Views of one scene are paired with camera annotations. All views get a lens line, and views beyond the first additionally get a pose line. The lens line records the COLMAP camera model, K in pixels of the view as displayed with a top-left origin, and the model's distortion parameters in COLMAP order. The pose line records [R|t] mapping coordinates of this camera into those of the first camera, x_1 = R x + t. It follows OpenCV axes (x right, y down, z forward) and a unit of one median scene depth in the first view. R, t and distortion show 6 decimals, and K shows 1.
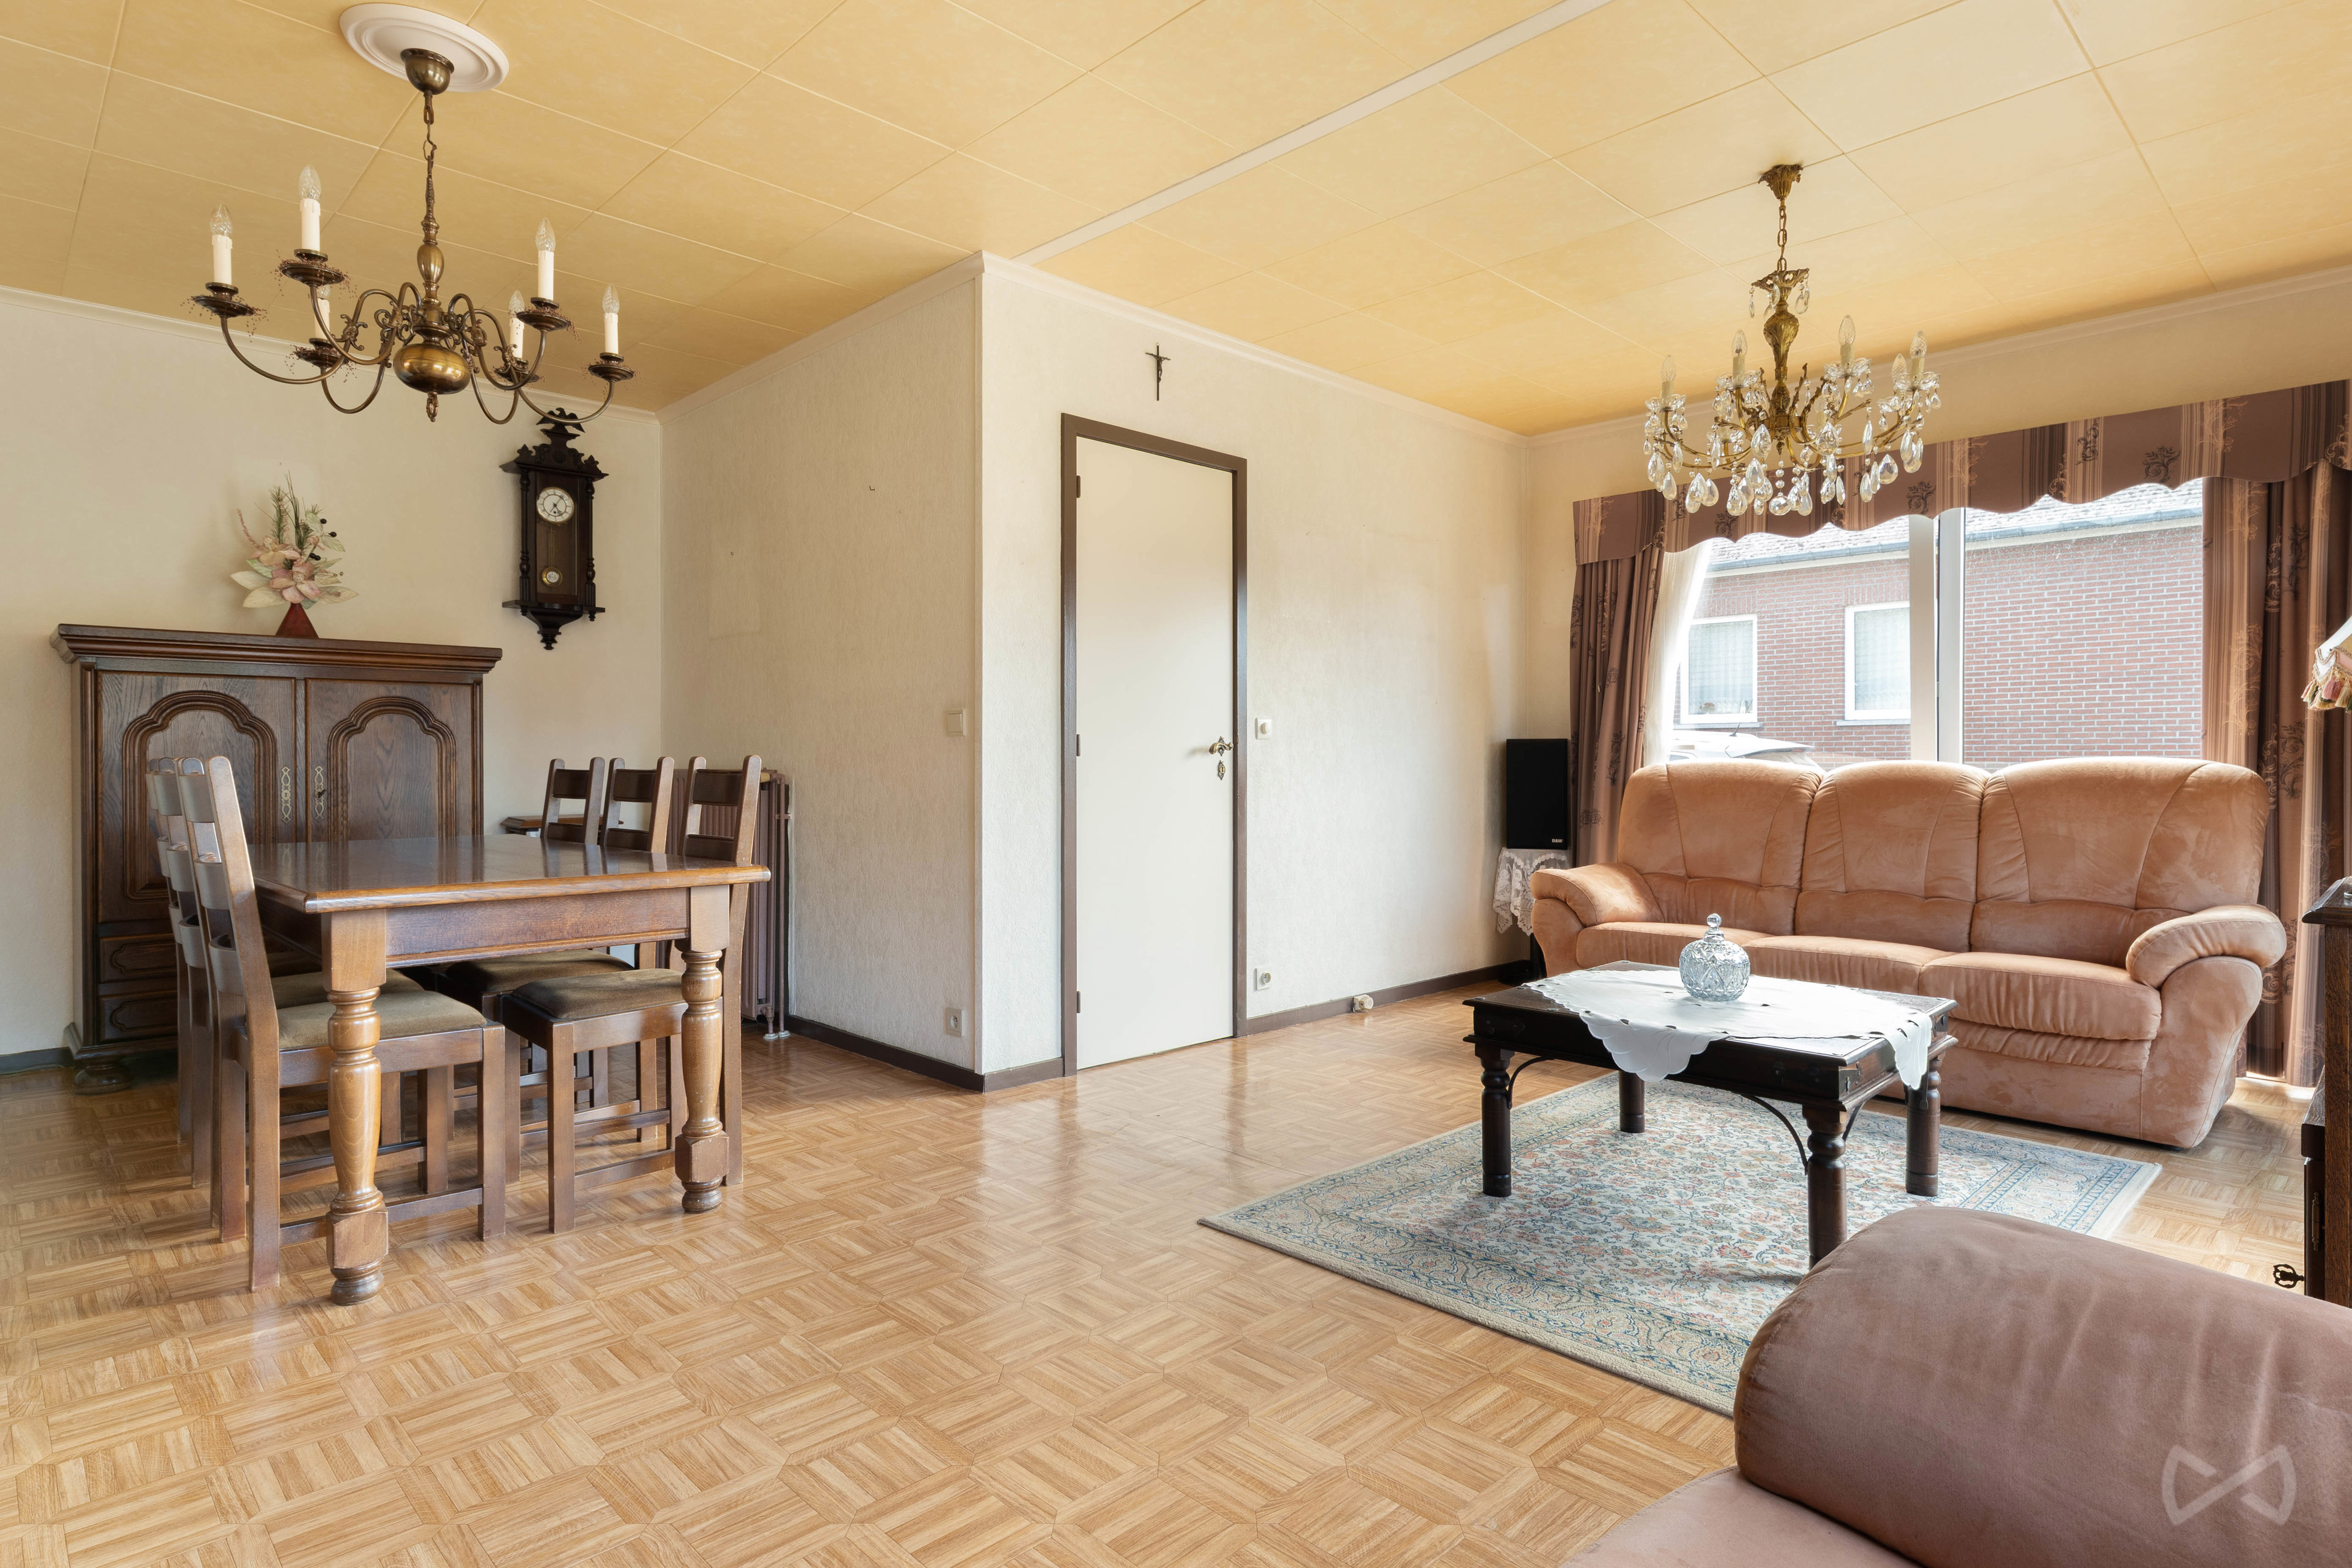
lens RADIAL K [[1243.8, 0, 1176.0], [0, 1243.8, 784.0], [0, 0, 1]] dist [0.001513, 0.012213]
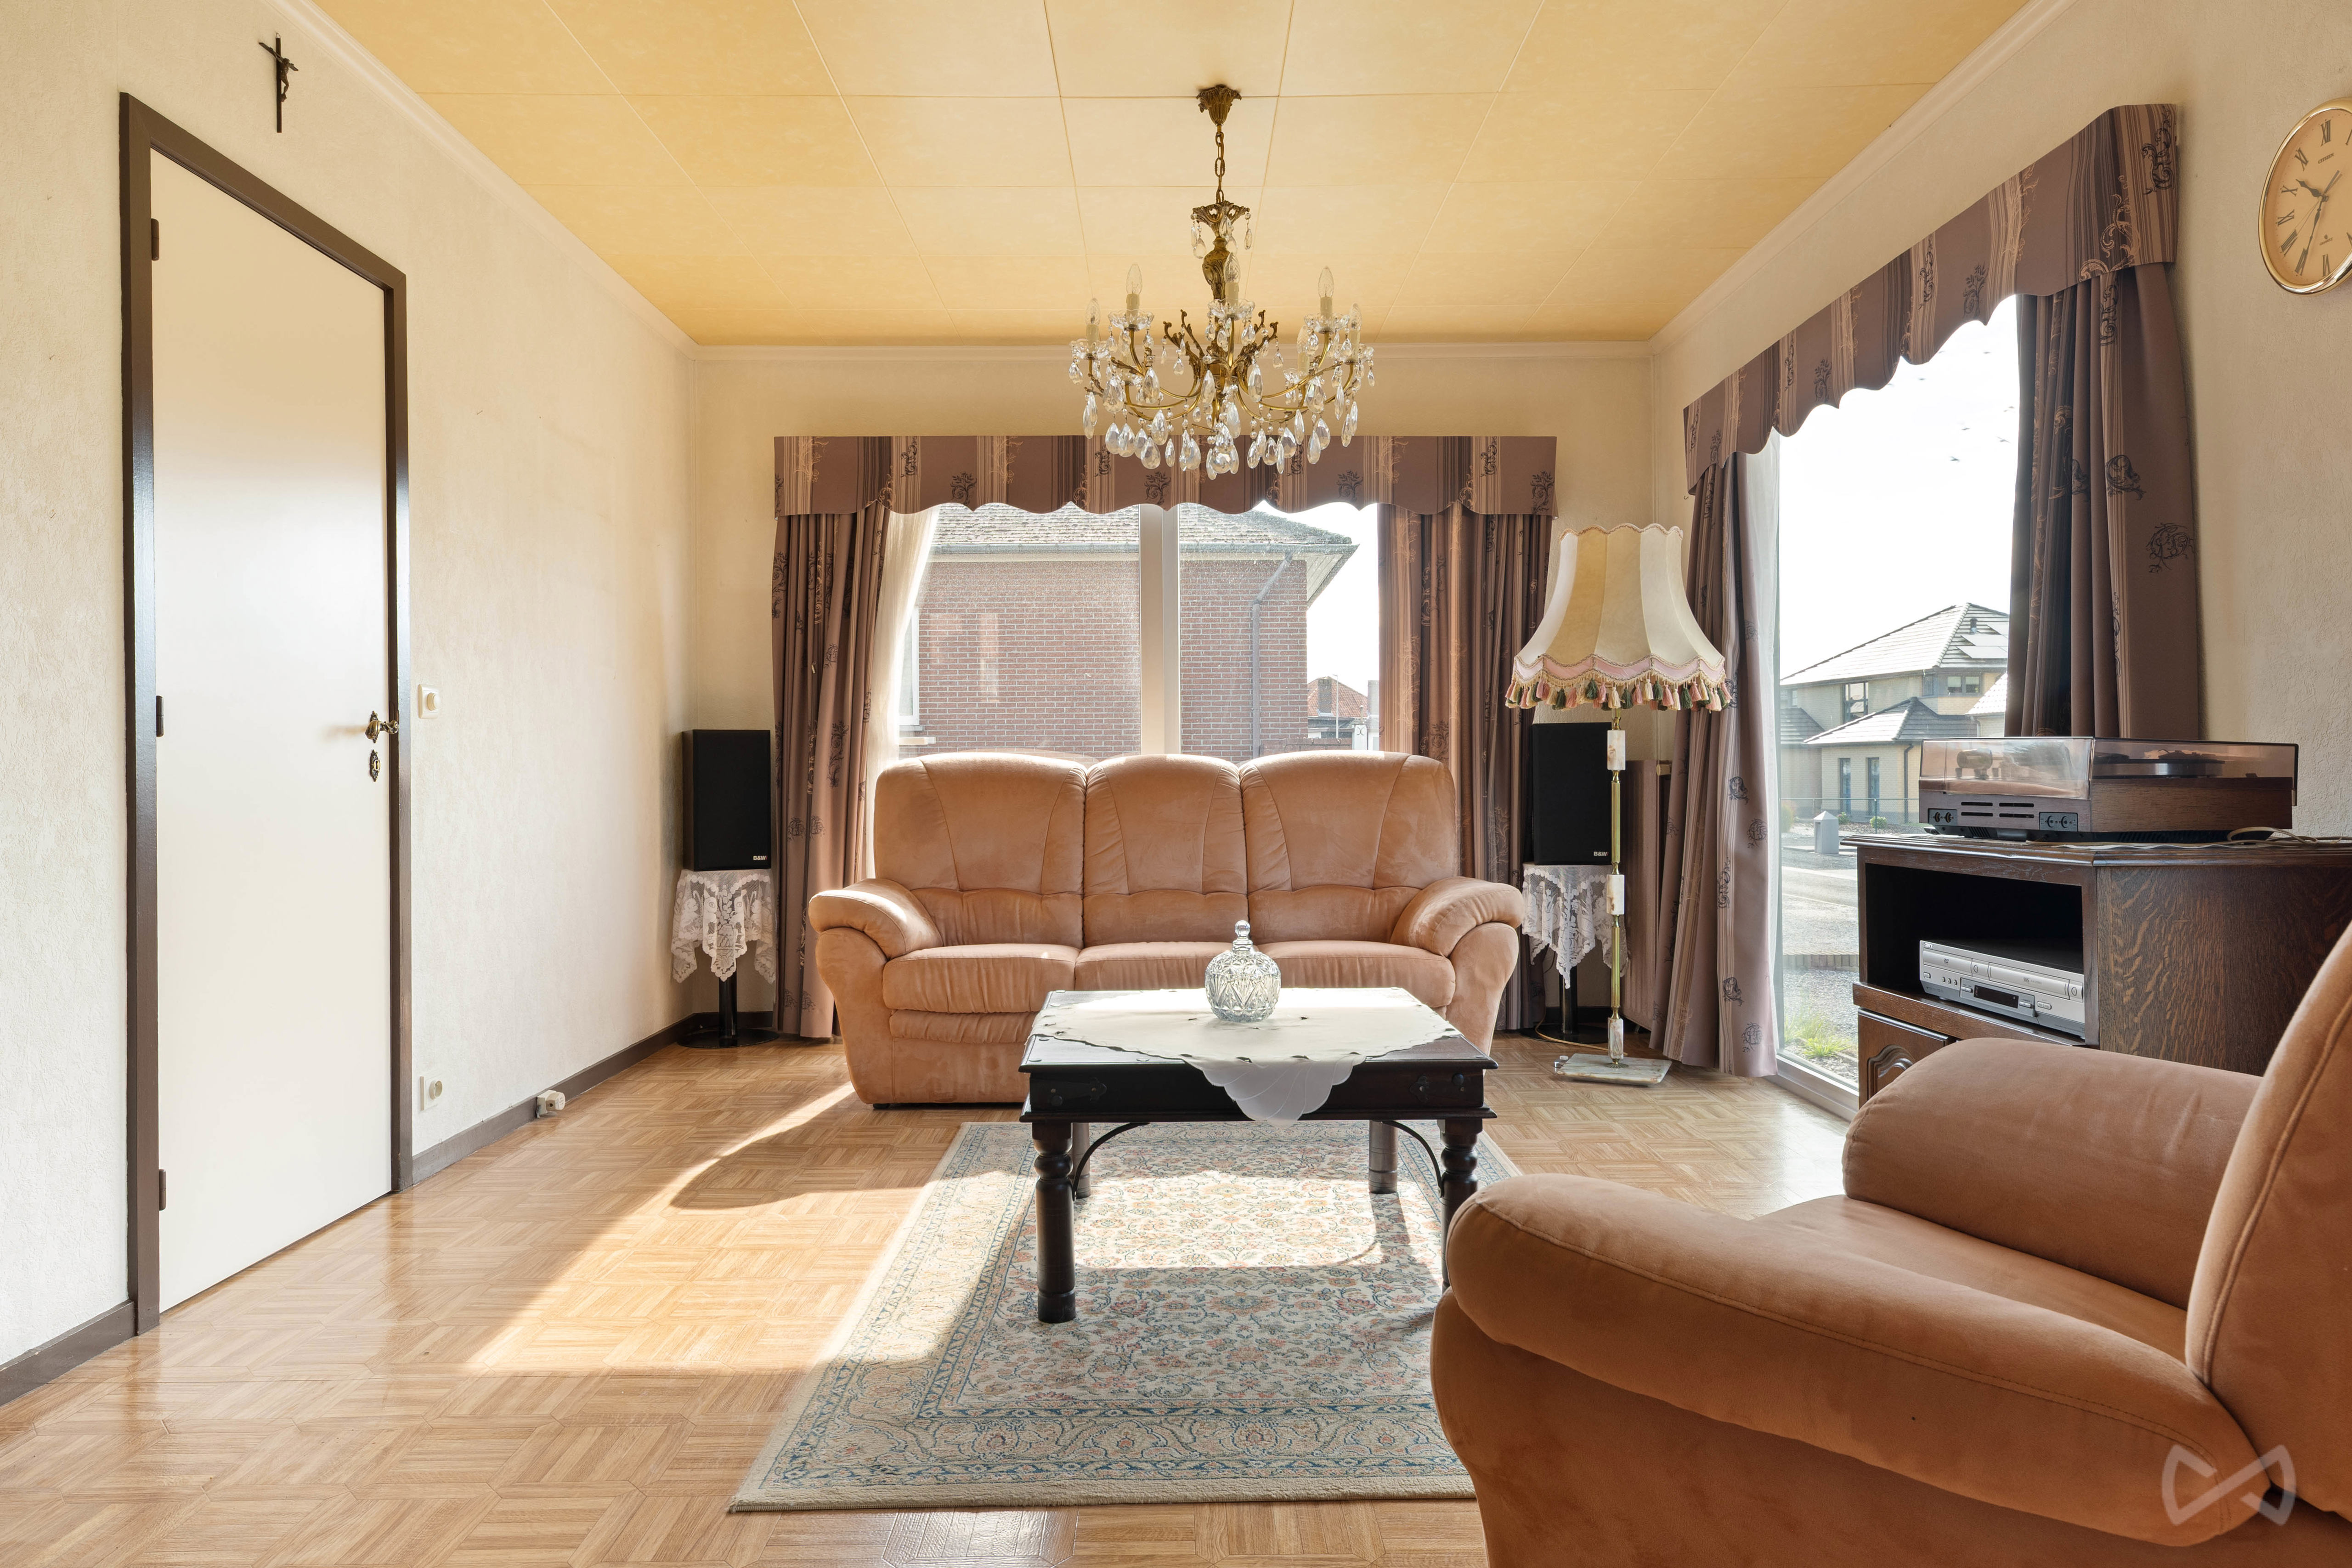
lens RADIAL K [[1394.6, 0, 1176.0], [0, 1394.6, 784.0], [0, 0, 1]] dist [0.007269, 0.002700]
pose [[0.695838, -0.011192, 0.718112, -0.212878], [0.019120, 0.999813, -0.002945, 0.008432], [-0.717945, 0.015780, 0.695921, 0.260833]]
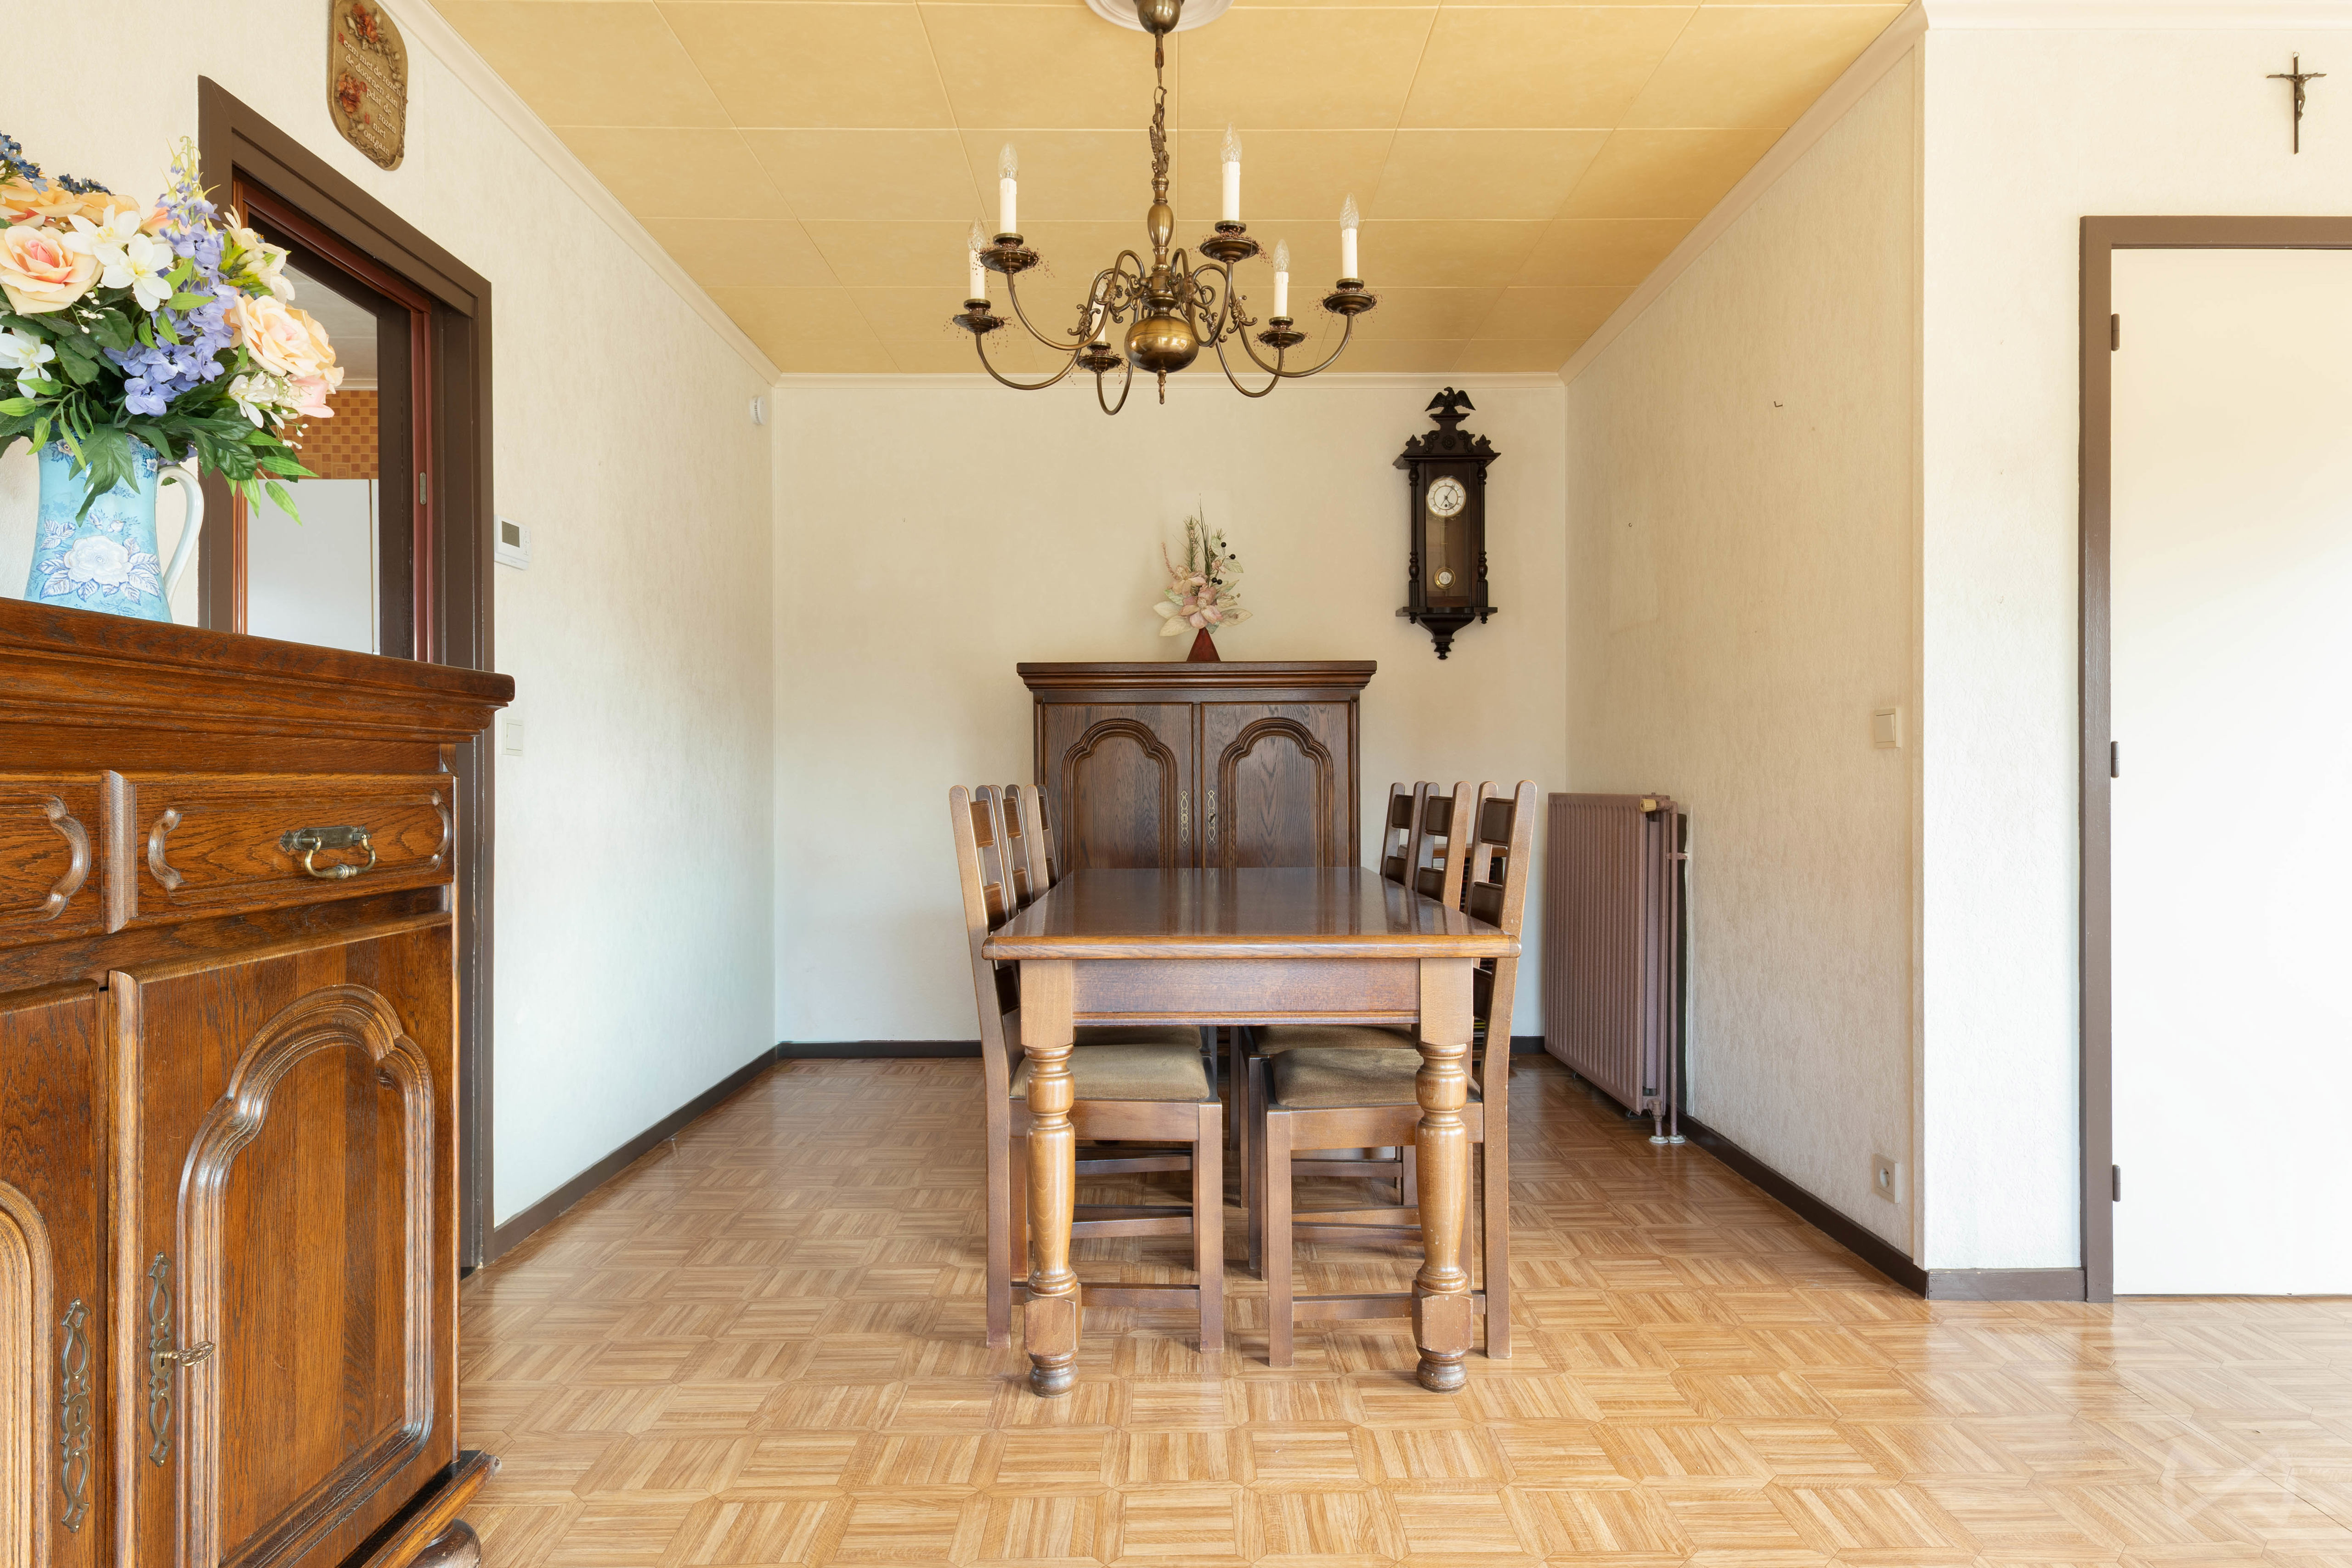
lens RADIAL K [[1366.7, 0, 1188.4], [0, 1366.7, 787.6], [0, 0, 1]] dist [0.008505, 0.002372]
pose [[0.727294, 0.001435, -0.686325, 0.053485], [-0.008964, 0.999932, -0.007408, -0.008566], [0.686268, 0.011540, 0.727257, 0.208351]]
